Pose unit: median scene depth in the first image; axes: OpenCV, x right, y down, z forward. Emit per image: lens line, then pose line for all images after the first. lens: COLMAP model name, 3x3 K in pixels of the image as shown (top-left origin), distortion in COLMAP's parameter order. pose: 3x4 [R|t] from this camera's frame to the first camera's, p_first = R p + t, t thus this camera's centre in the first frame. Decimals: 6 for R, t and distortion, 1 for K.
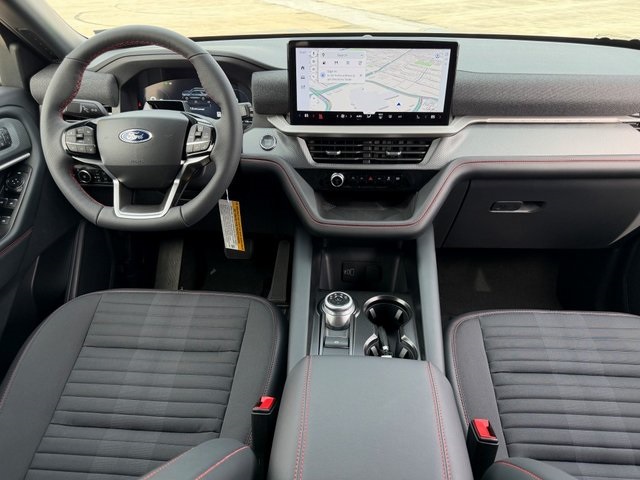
lens RADIAL K [[464.0, 0, 317.8], [0, 464.0, 248.2], [0, 0, 1]] dist [0.054234, -0.061297]
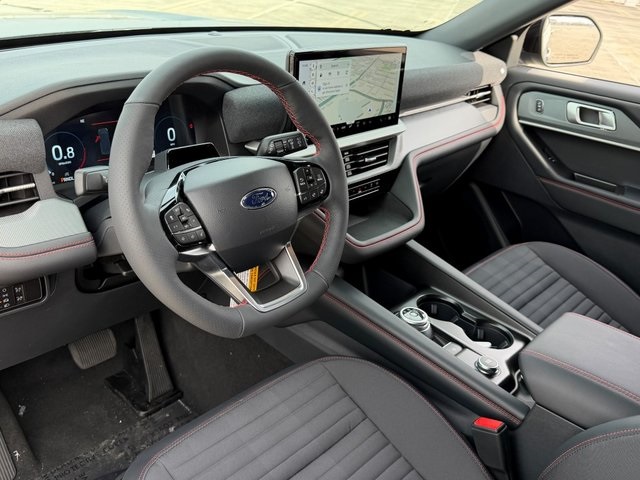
lens RADIAL K [[604.7, 0, 321.7], [0, 604.7, 250.2], [0, 0, 1]] dist [0.095804, 0.000000]
pose [[0.613122, -0.292624, 0.733793, -0.907836], [0.308502, 0.943801, 0.118602, -0.212385], [-0.727260, 0.153659, 0.668940, 0.263806]]
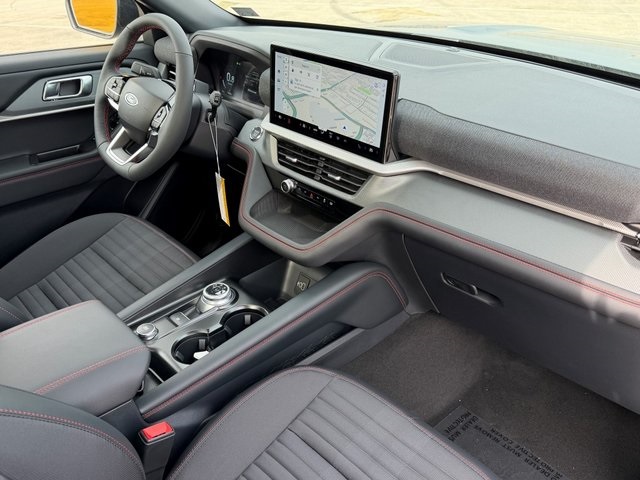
lens RADIAL K [[551.2, 0, 317.8], [0, 551.2, 247.8], [0, 0, 1]] dist [0.092561, -0.004442]
pose [[0.735915, 0.357289, -0.575129, 0.853120], [-0.357010, 0.926519, 0.118768, -0.197350], [0.575303, 0.117924, 0.809395, 0.101315]]
